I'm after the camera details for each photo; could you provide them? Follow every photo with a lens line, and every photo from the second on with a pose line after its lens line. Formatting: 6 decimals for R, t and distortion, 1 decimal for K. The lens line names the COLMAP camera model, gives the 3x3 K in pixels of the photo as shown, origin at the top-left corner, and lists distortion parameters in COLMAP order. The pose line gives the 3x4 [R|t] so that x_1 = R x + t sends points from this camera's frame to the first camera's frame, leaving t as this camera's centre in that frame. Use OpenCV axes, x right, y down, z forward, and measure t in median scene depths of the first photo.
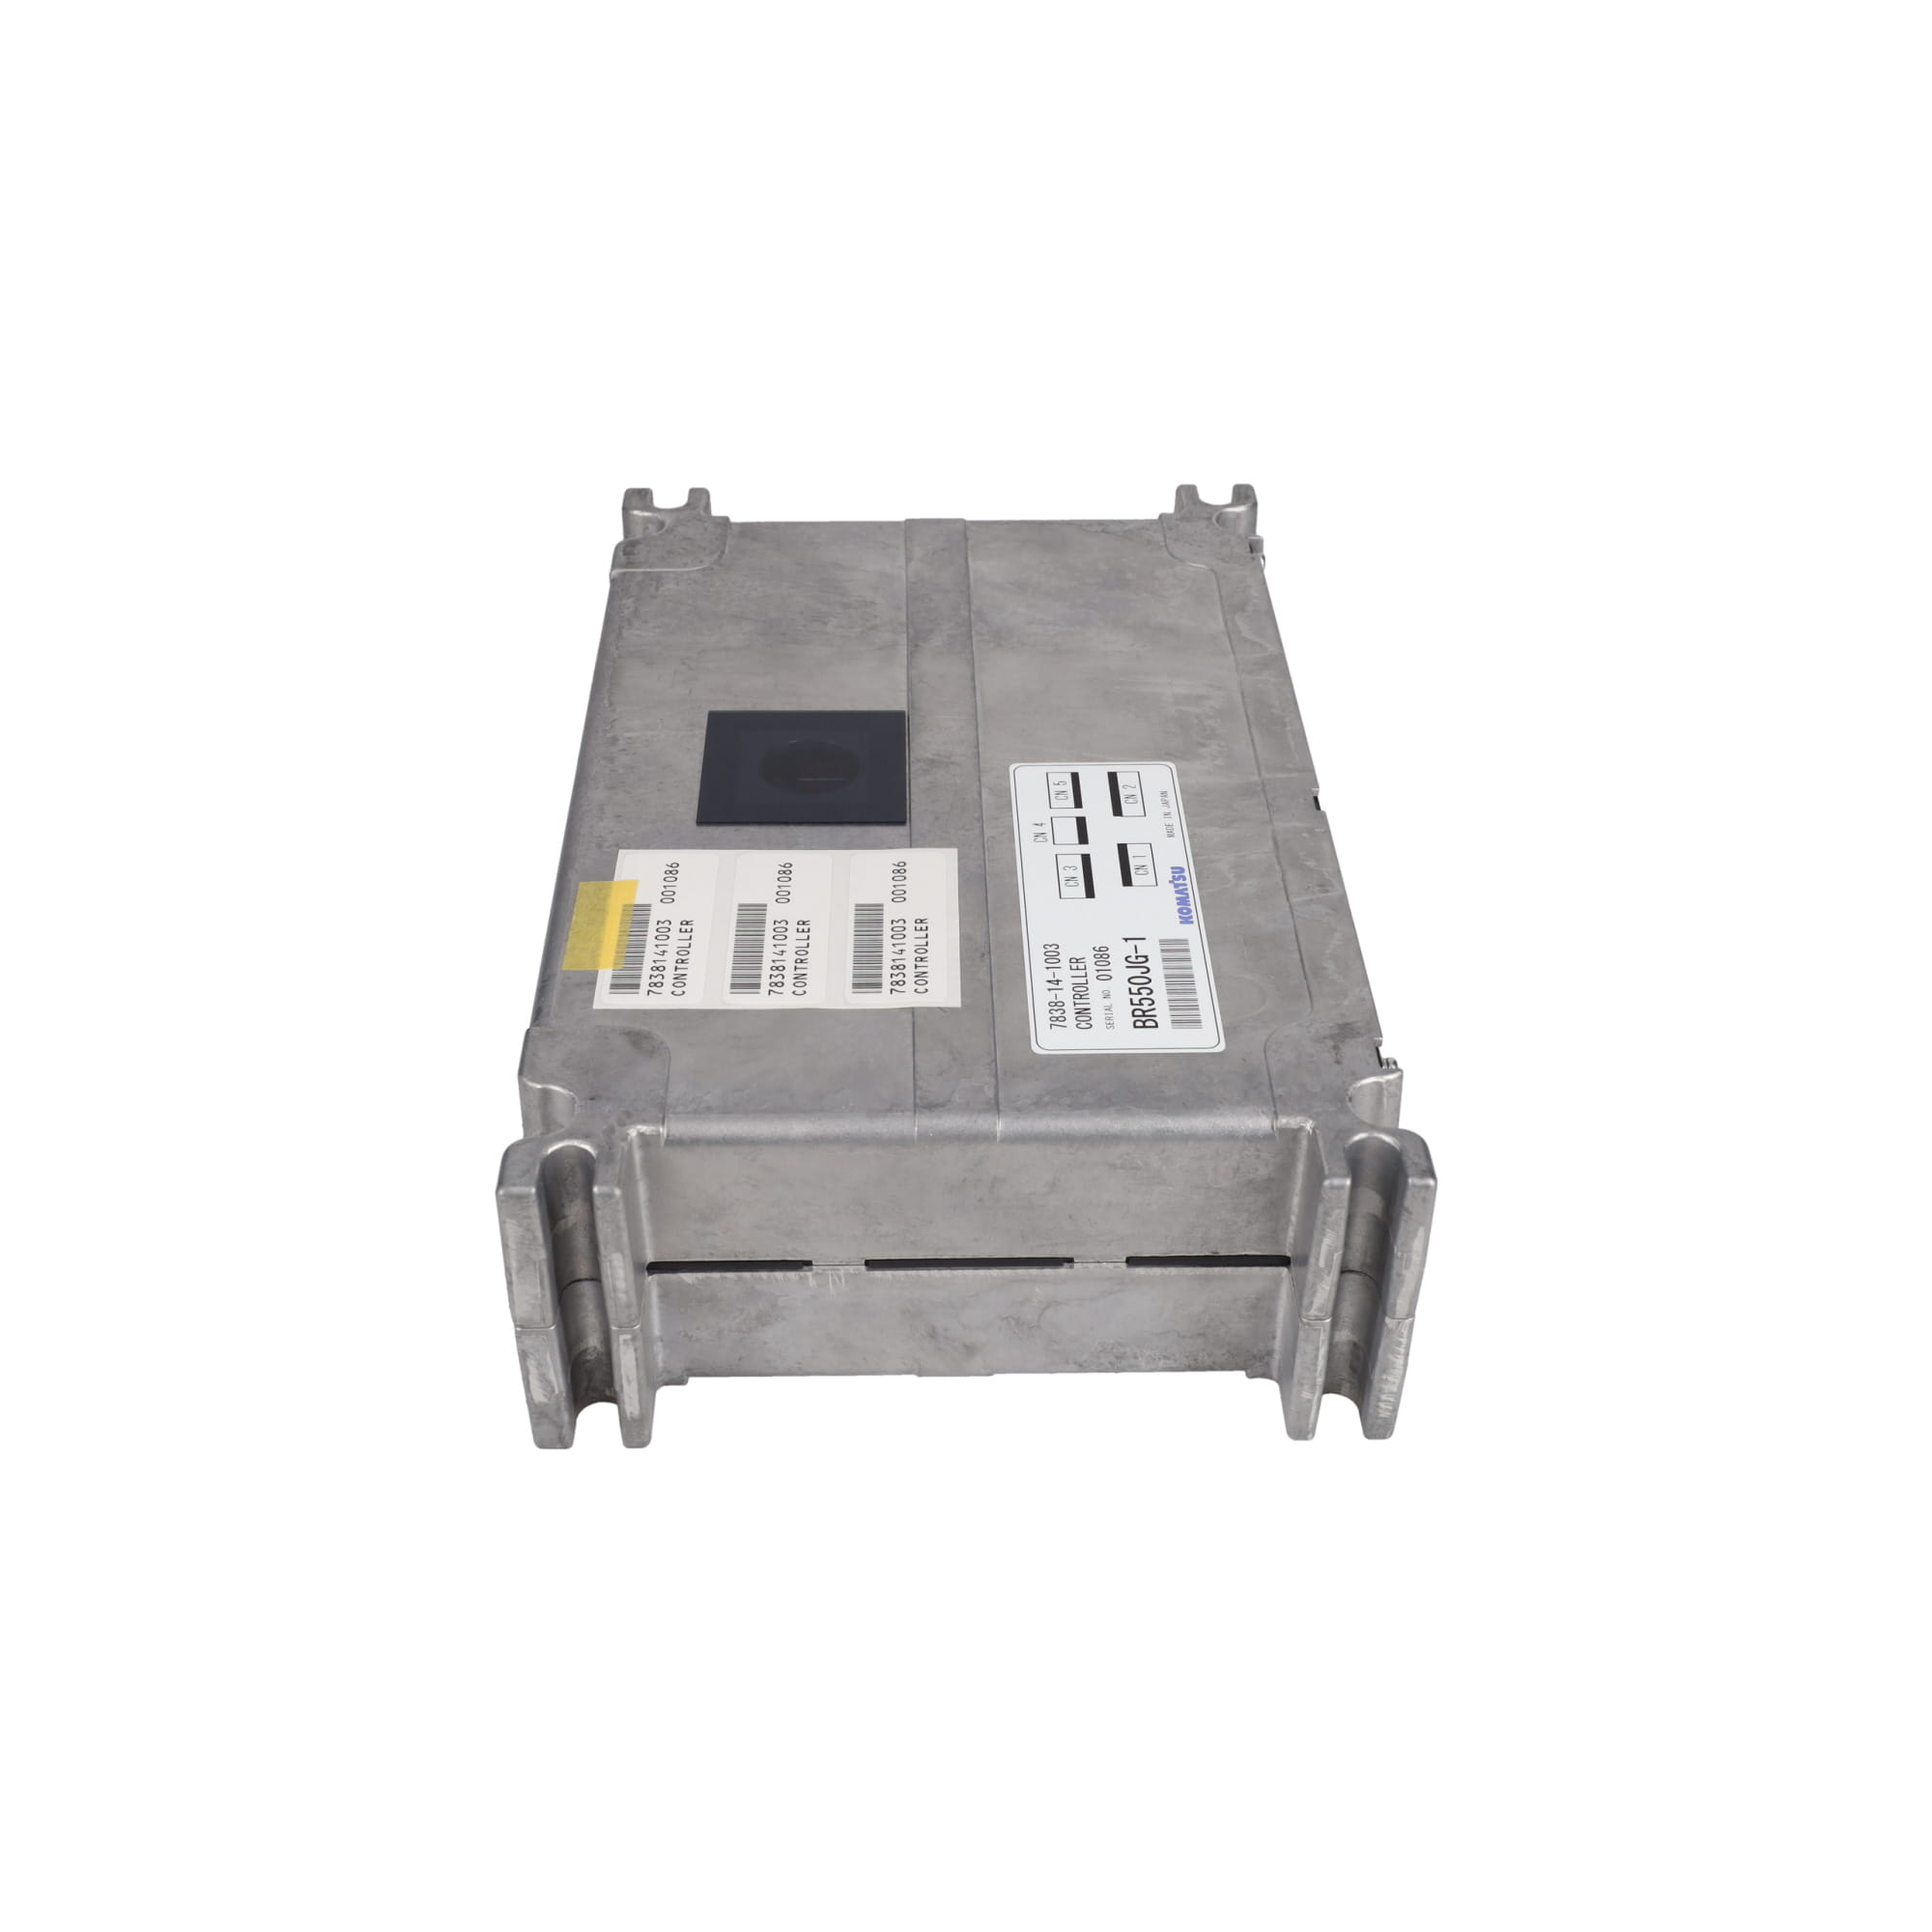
lens RADIAL K [[2387.6, 0, 953.5], [0, 2387.6, 975.0], [0, 0, 1]] dist [0.026378, 0.000000]
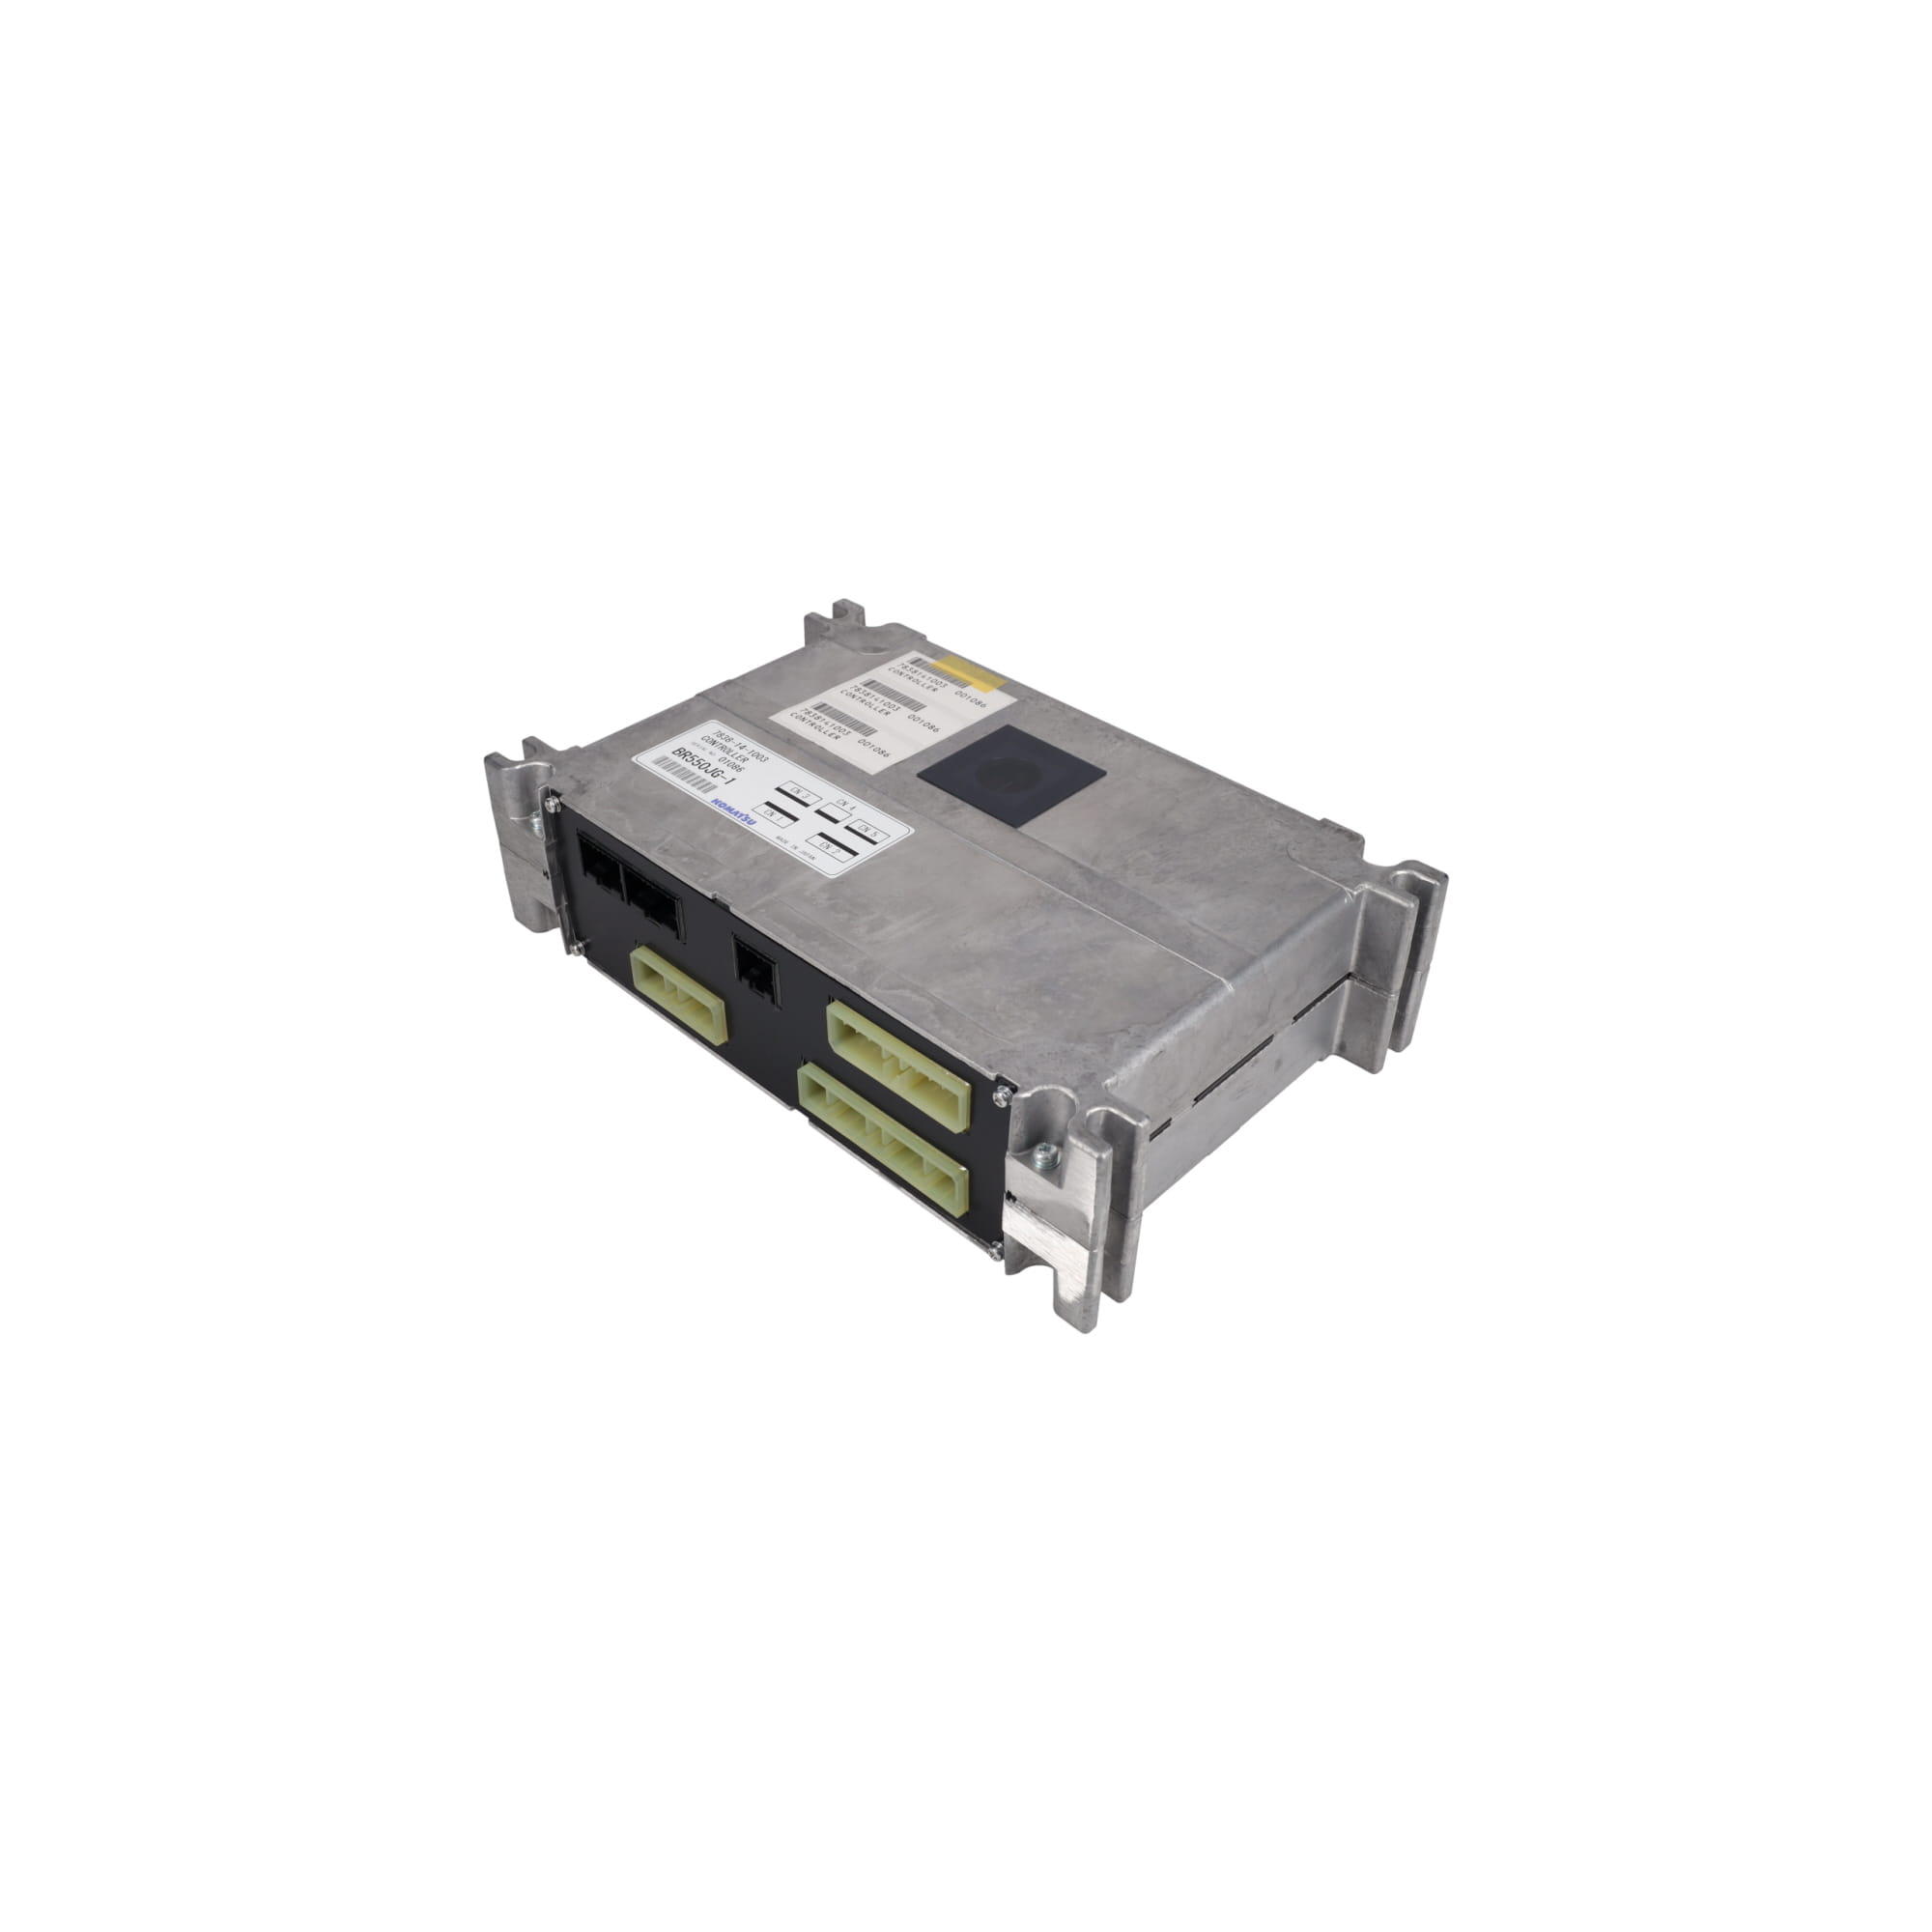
lens RADIAL K [[1636.7, 0, 958.4], [0, 1636.7, 960.5], [0, 0, 1]] dist [0.012764, -0.000355]
pose [[-0.707495, 0.436382, -0.555897, 0.587300], [-0.442805, 0.339321, 0.829931, -0.890723], [0.550794, 0.833326, -0.046836, 1.130432]]
